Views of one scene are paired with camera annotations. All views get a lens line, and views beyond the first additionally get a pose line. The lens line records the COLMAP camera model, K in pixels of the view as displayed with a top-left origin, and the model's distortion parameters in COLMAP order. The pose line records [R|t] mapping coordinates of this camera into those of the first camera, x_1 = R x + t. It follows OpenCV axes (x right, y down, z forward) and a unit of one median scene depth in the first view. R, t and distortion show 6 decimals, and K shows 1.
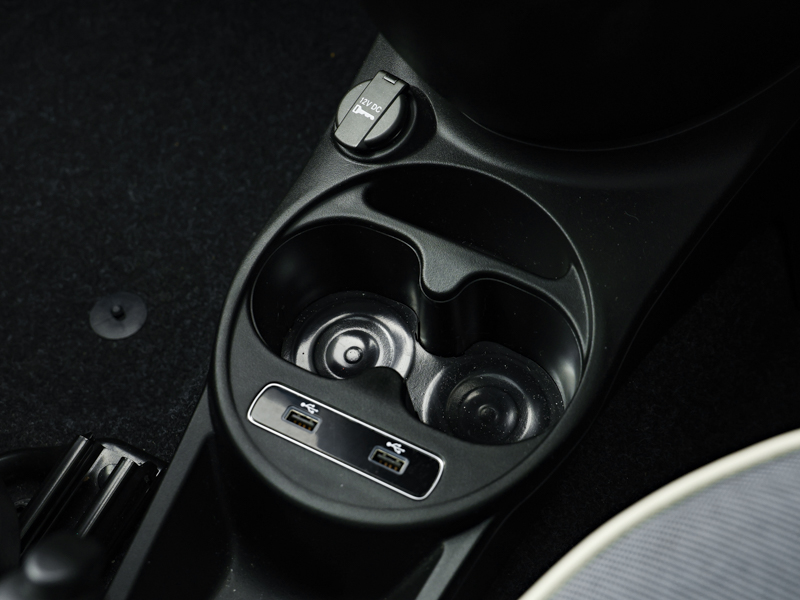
lens RADIAL K [[1065.0, 0, 400.7], [0, 1065.0, 298.5], [0, 0, 1]] dist [-0.002979, 0.000000]
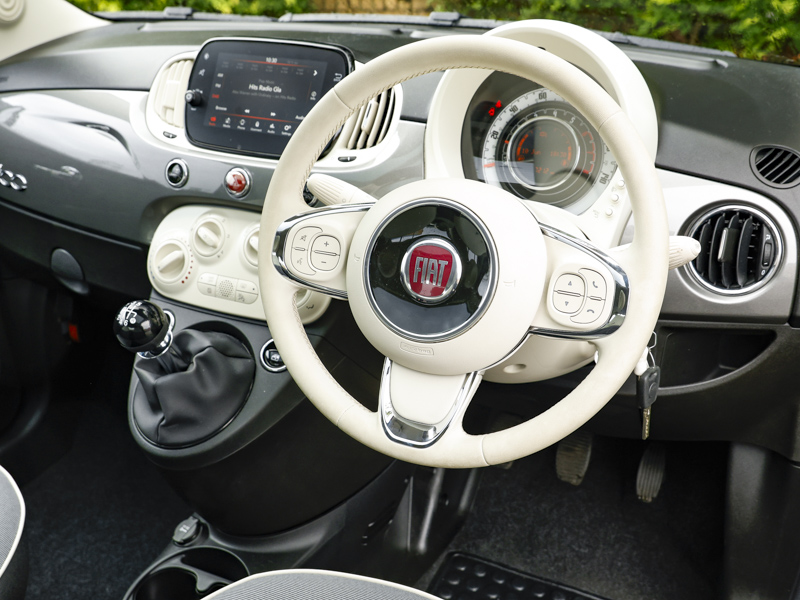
lens RADIAL K [[873.4, 0, 400.4], [0, 873.4, 300.8], [0, 0, 1]] dist [0.013354, 0.000000]
pose [[0.999471, -0.028095, 0.016379, 0.532730], [0.032484, 0.838449, -0.544011, 0.619128], [0.001551, 0.544255, 0.838918, -1.358233]]
